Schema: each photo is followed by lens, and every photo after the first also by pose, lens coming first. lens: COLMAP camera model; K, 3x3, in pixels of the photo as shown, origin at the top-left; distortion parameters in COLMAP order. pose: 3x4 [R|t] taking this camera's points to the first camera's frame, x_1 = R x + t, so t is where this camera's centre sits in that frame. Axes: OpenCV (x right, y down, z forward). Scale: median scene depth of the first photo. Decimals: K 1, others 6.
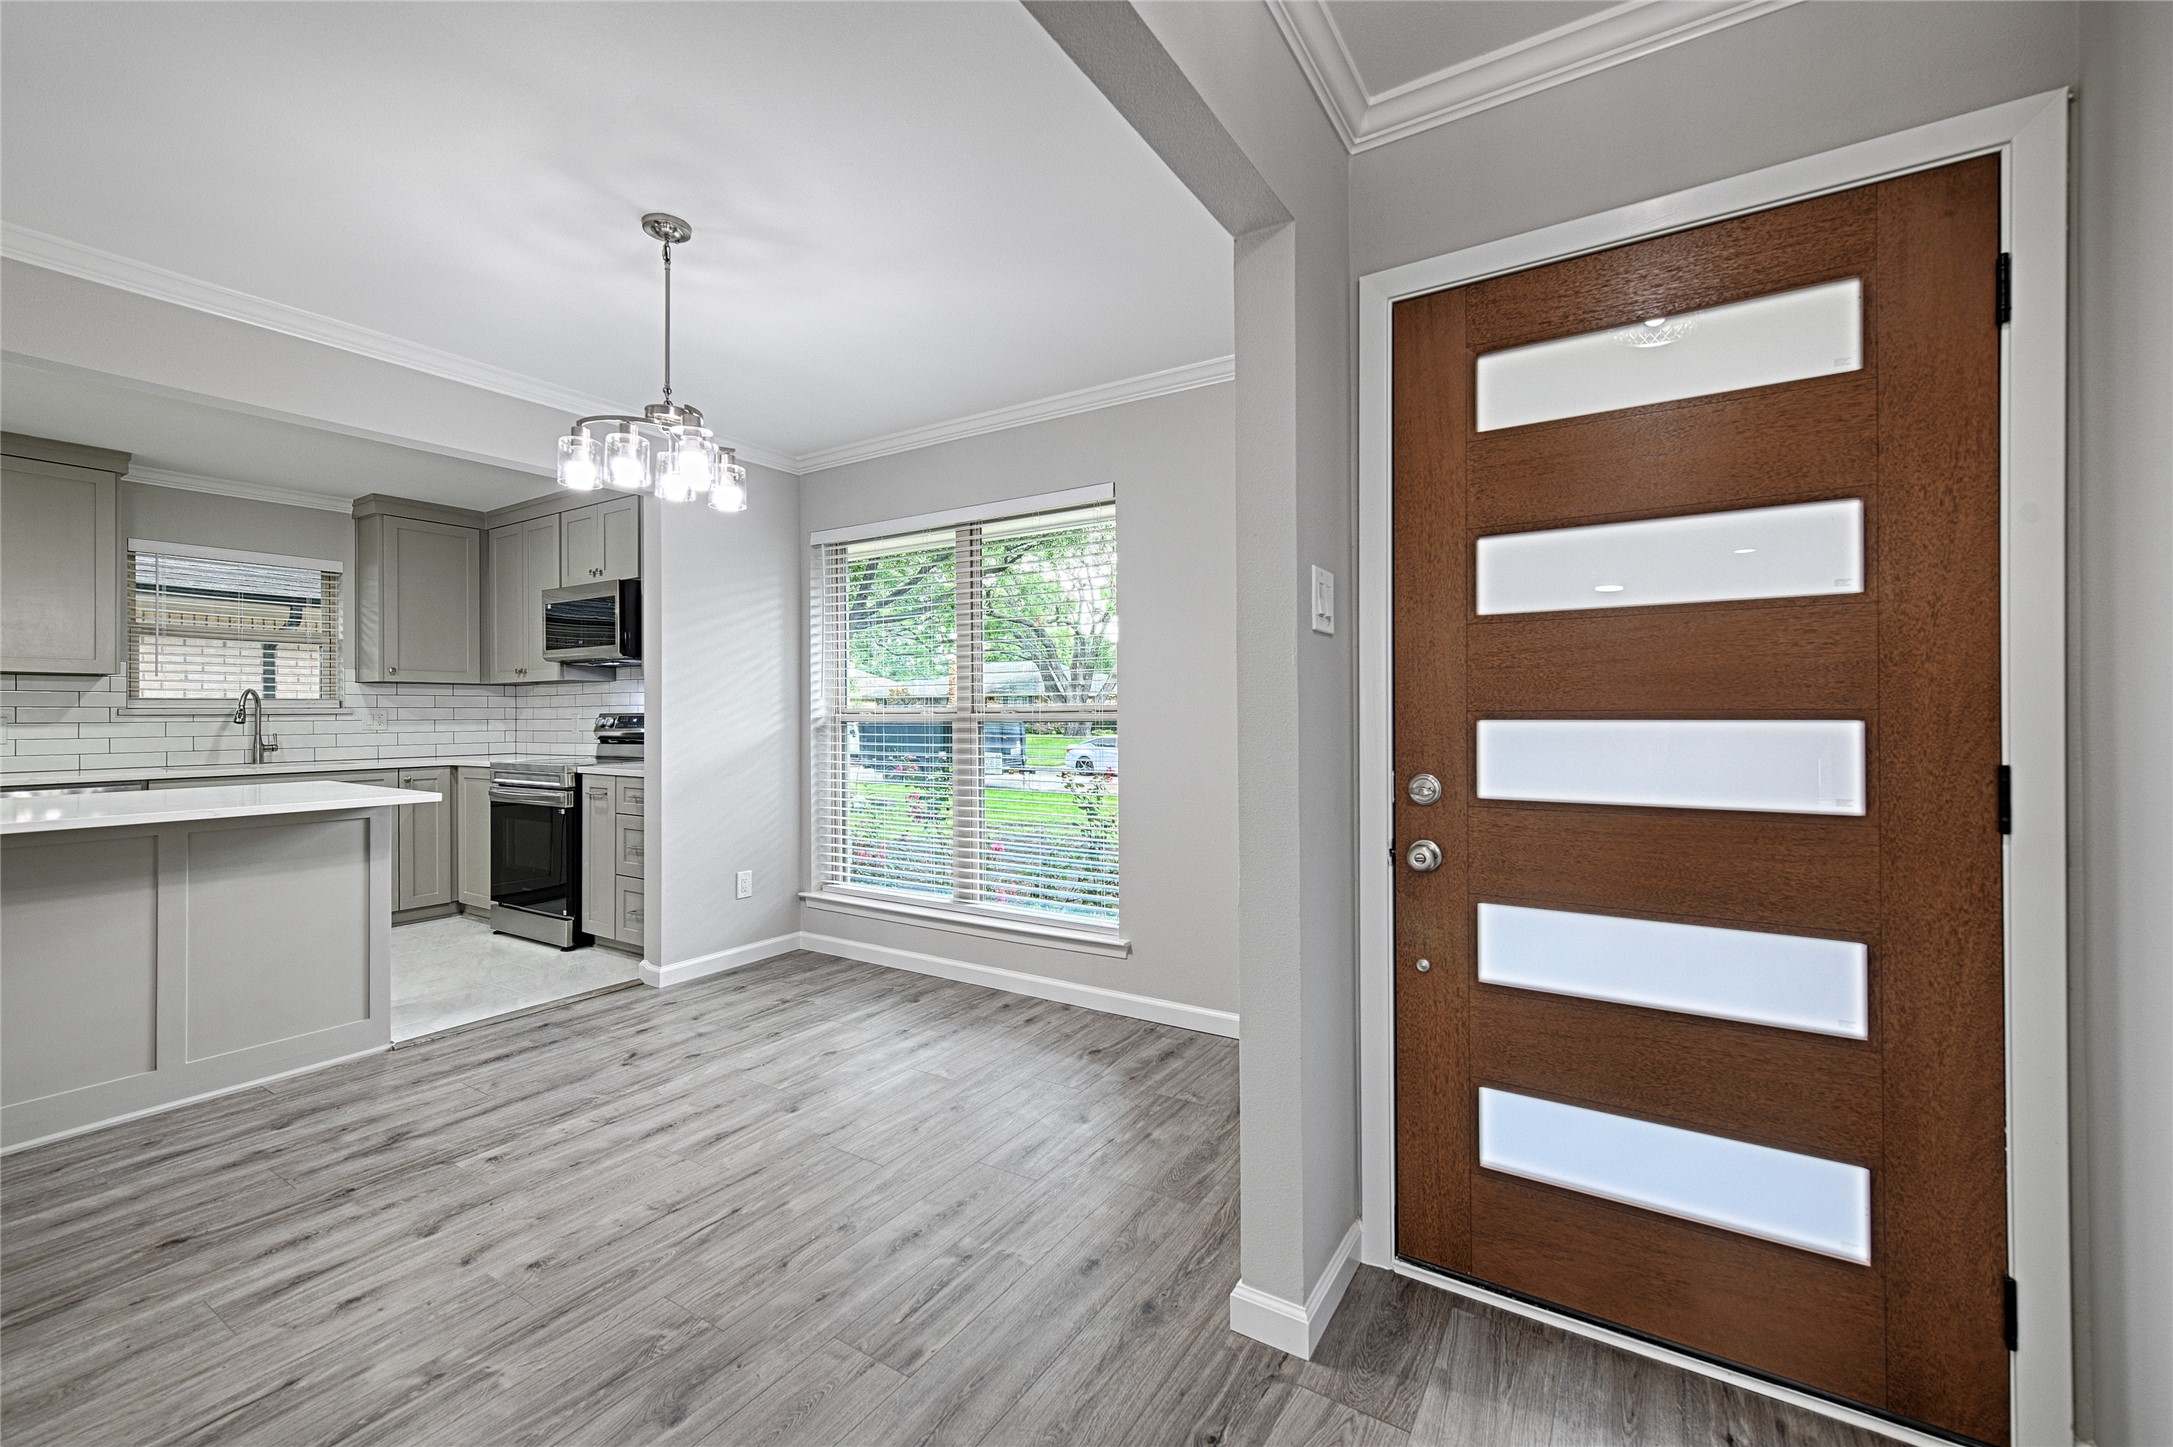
lens RADIAL K [[898.9, 0, 1087.5], [0, 898.9, 714.1], [0, 0, 1]] dist [0.004628, 0.000351]
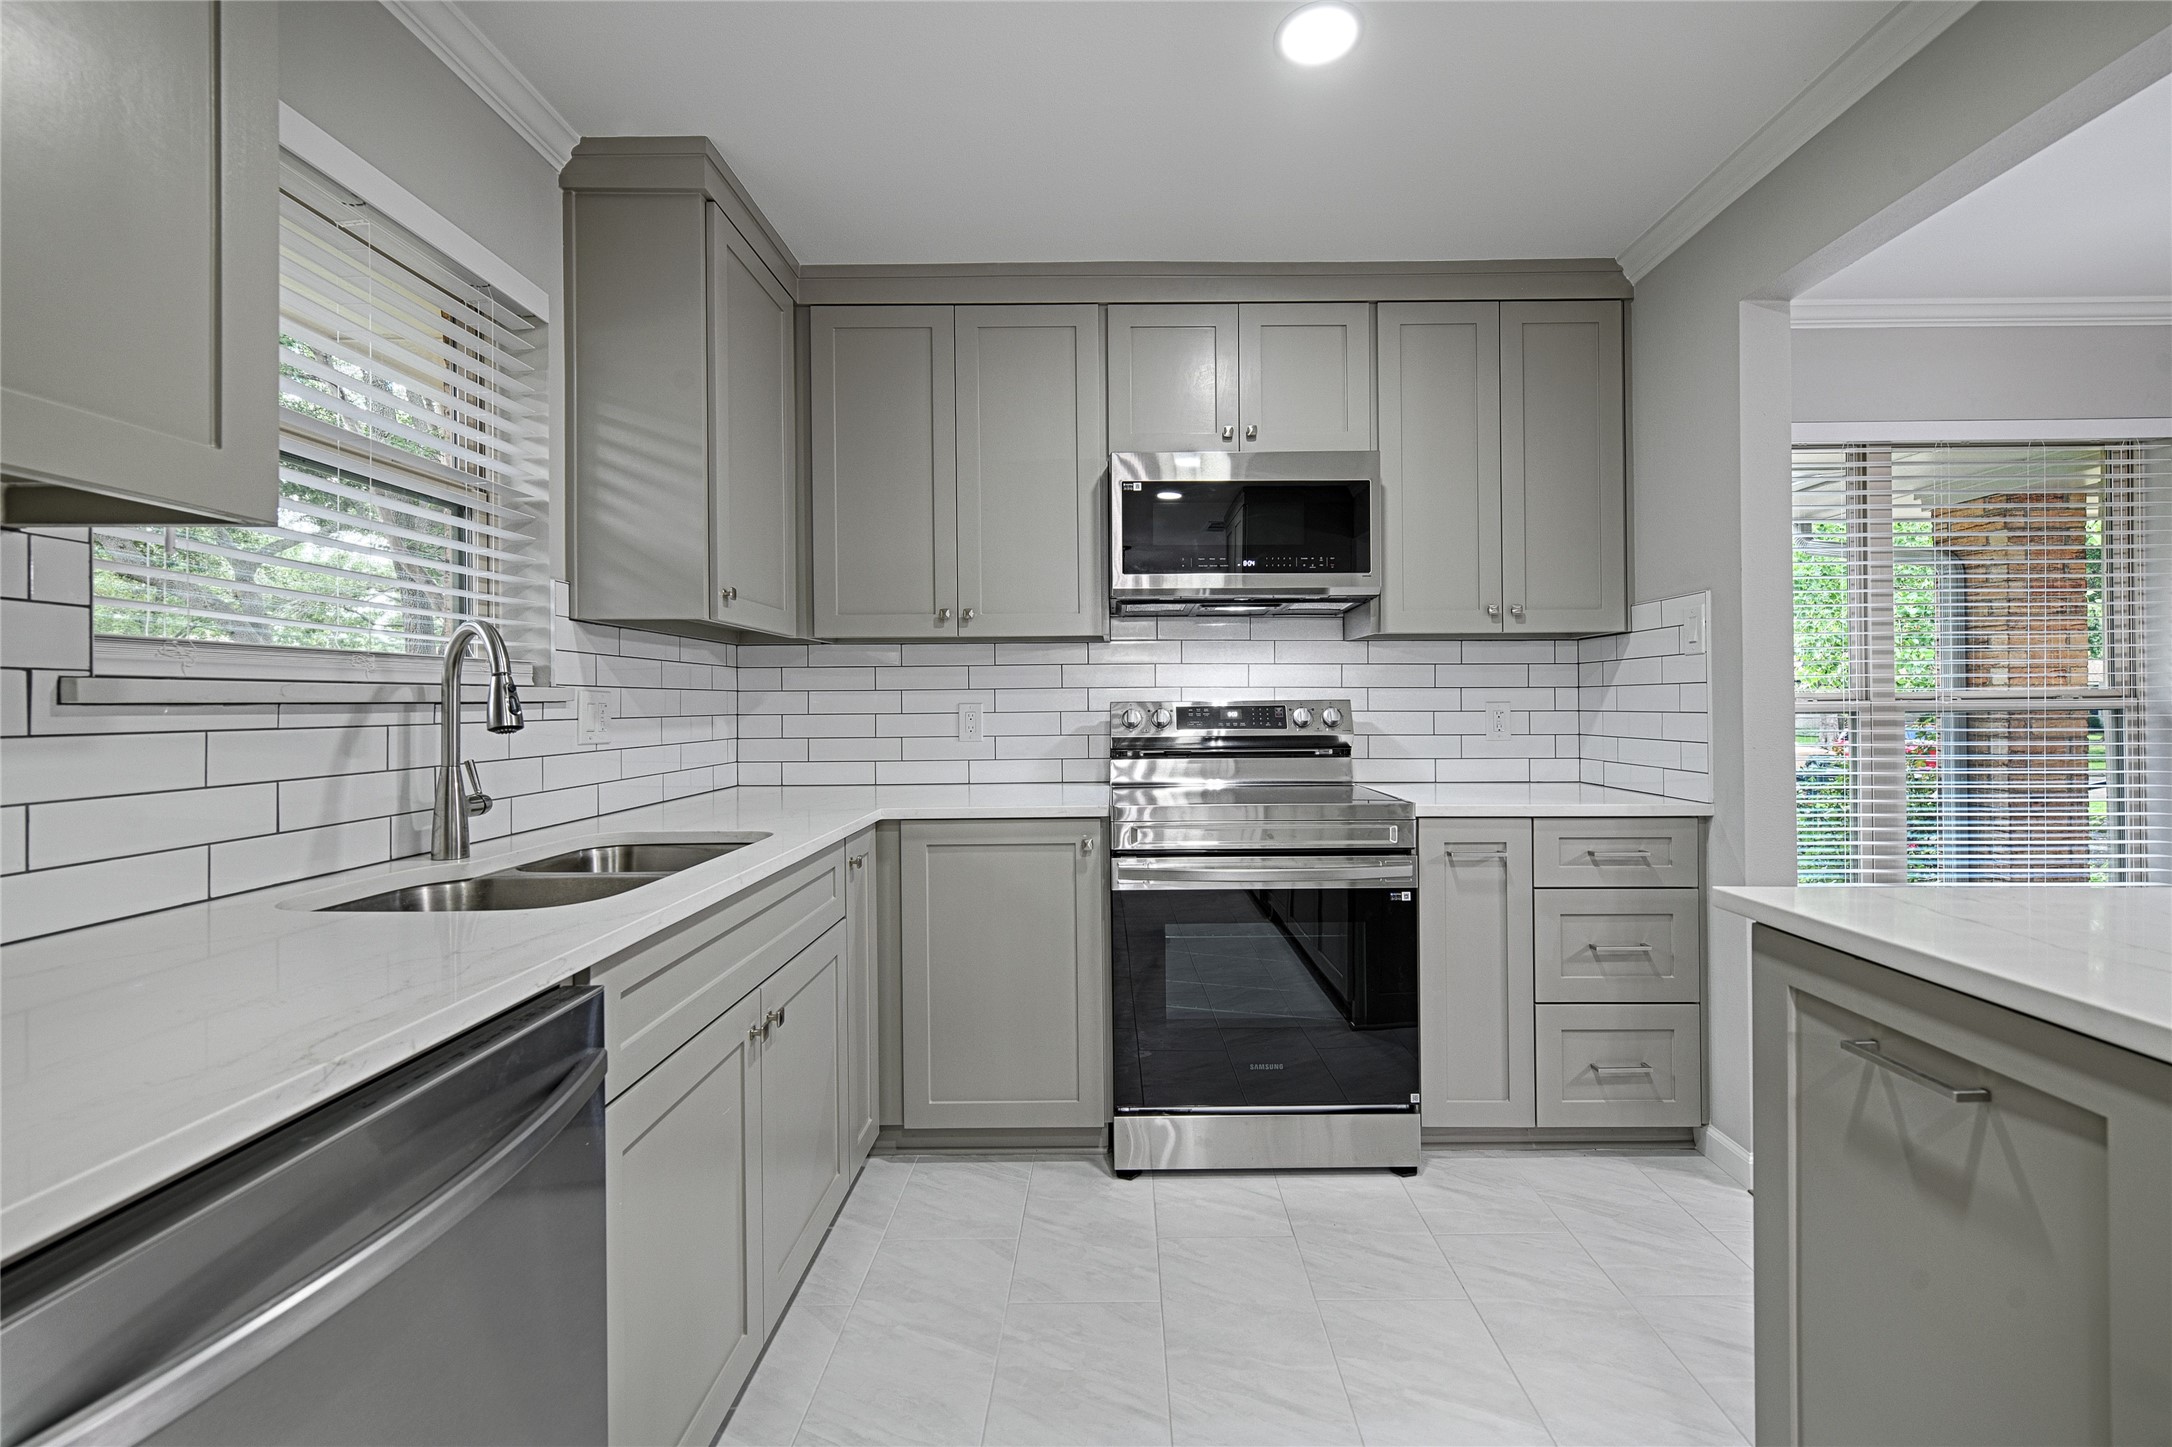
lens RADIAL K [[898.5, 0, 1090.5], [0, 898.5, 702.7], [0, 0, 1]] dist [0.004628, 0.000351]
pose [[0.840637, 0.000086, 0.541599, -1.037925], [0.002072, 0.999992, -0.003374, 0.002070], [-0.541595, 0.003959, 0.840630, 0.699061]]
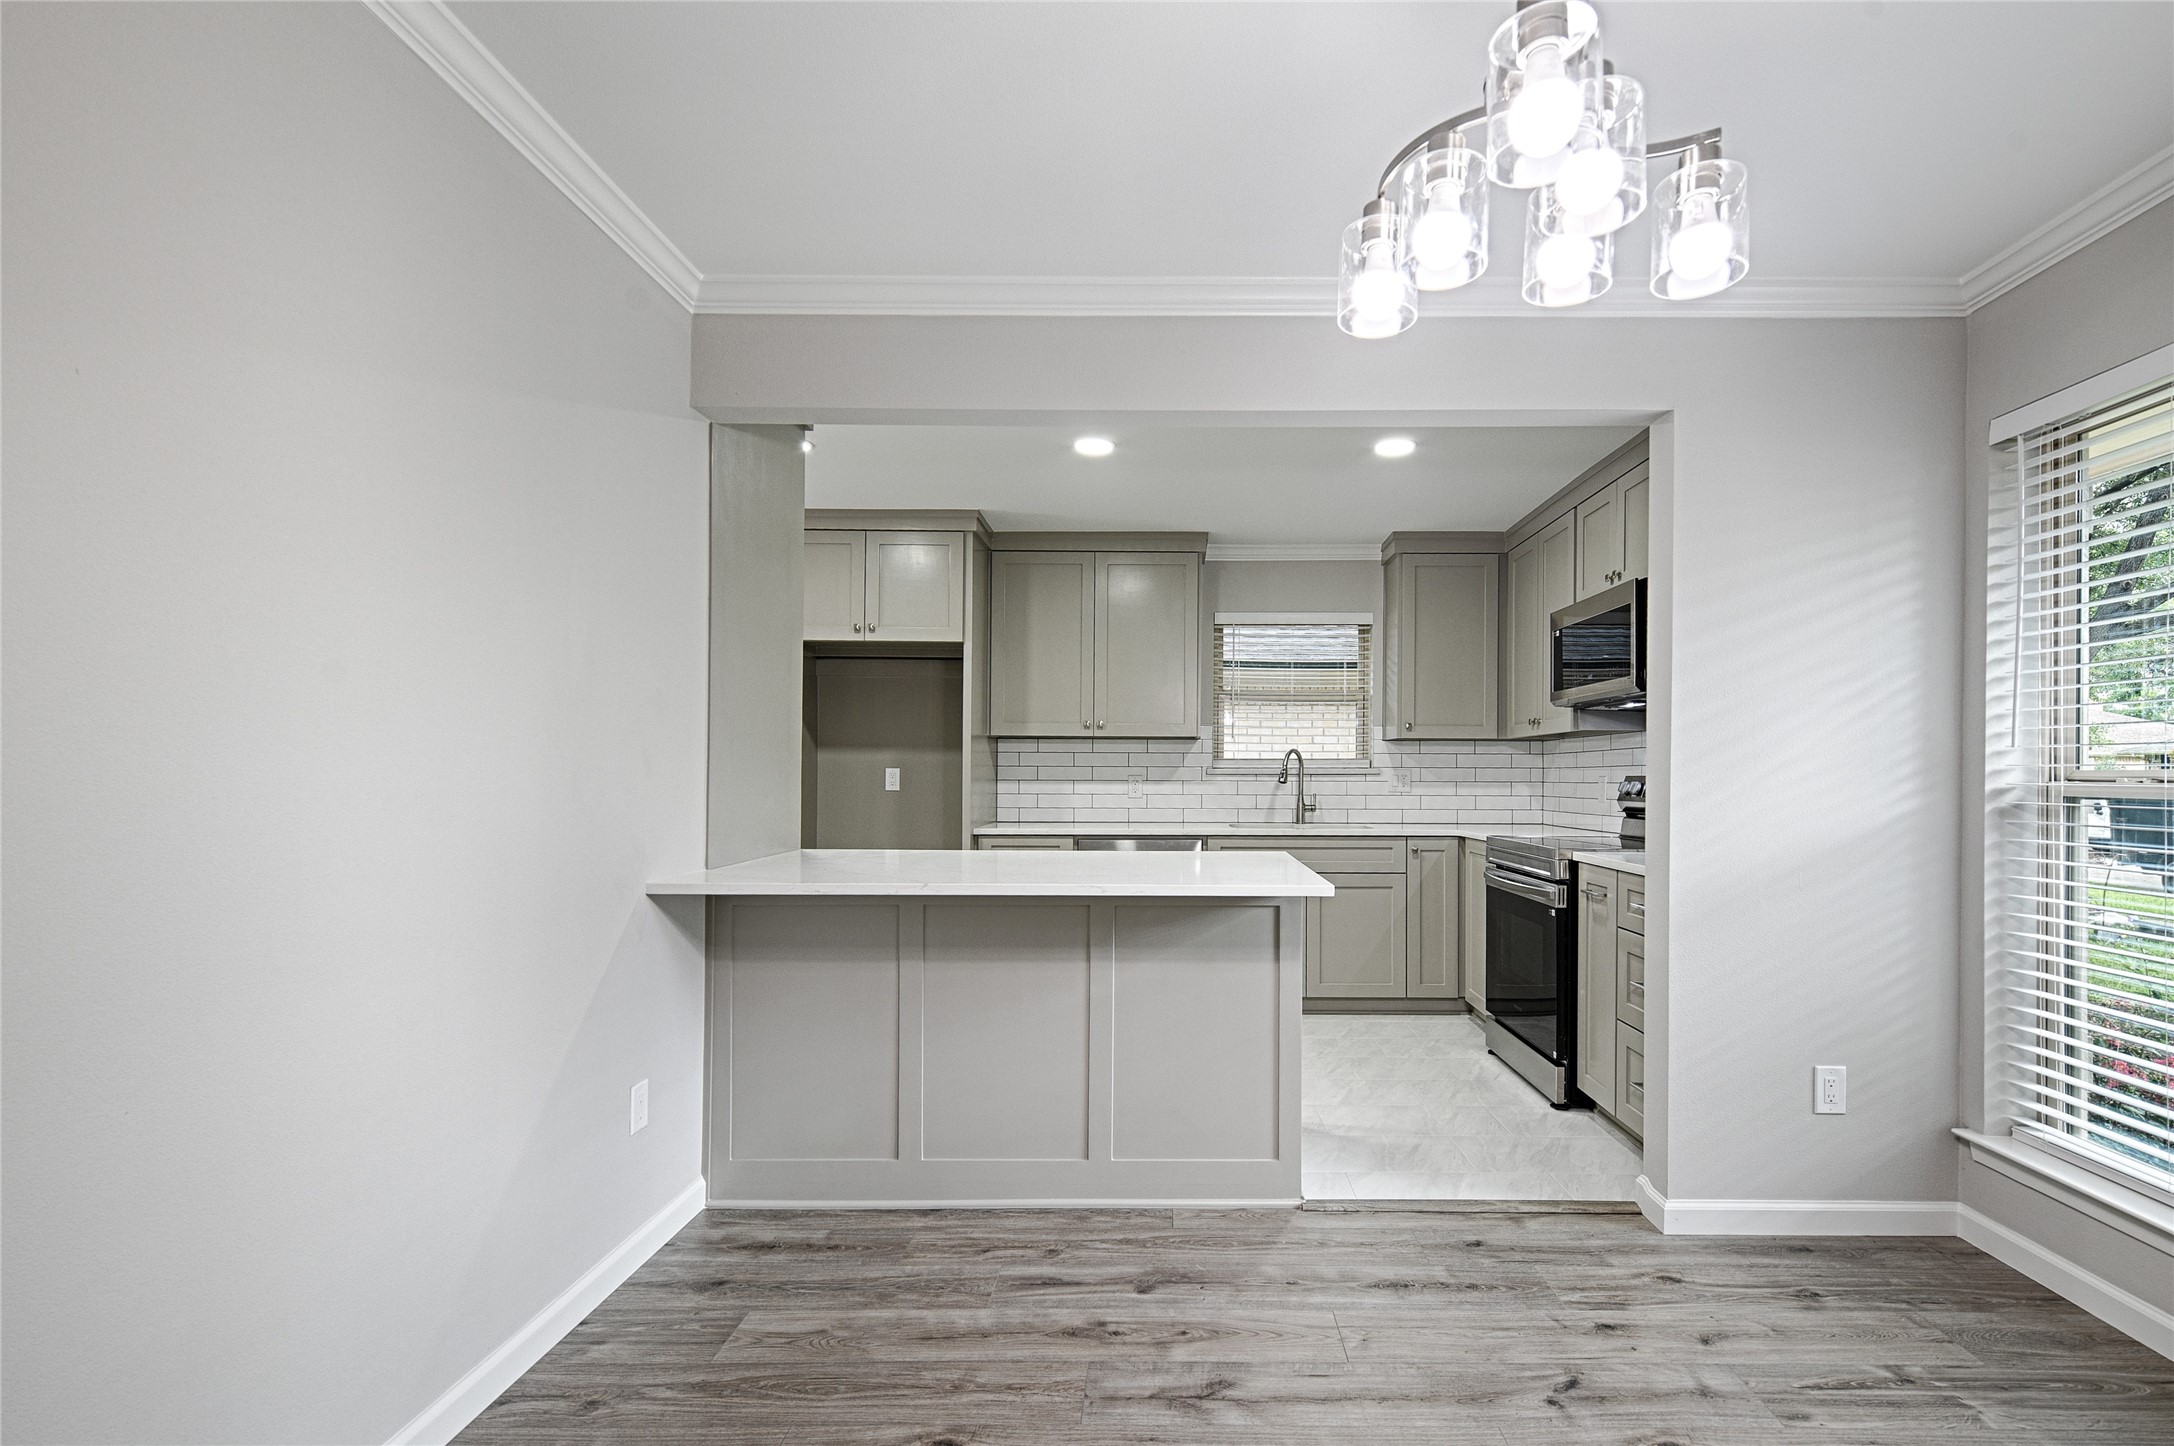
lens RADIAL K [[997.0, 0, 1160.1], [0, 997.0, 774.4], [0, 0, 1]] dist [0.012595, -0.001474]
pose [[0.537029, 0.006741, -0.843537, -0.083760], [-0.008614, 0.999960, 0.002507, -0.001103], [0.843520, 0.005920, 0.537066, 0.317935]]
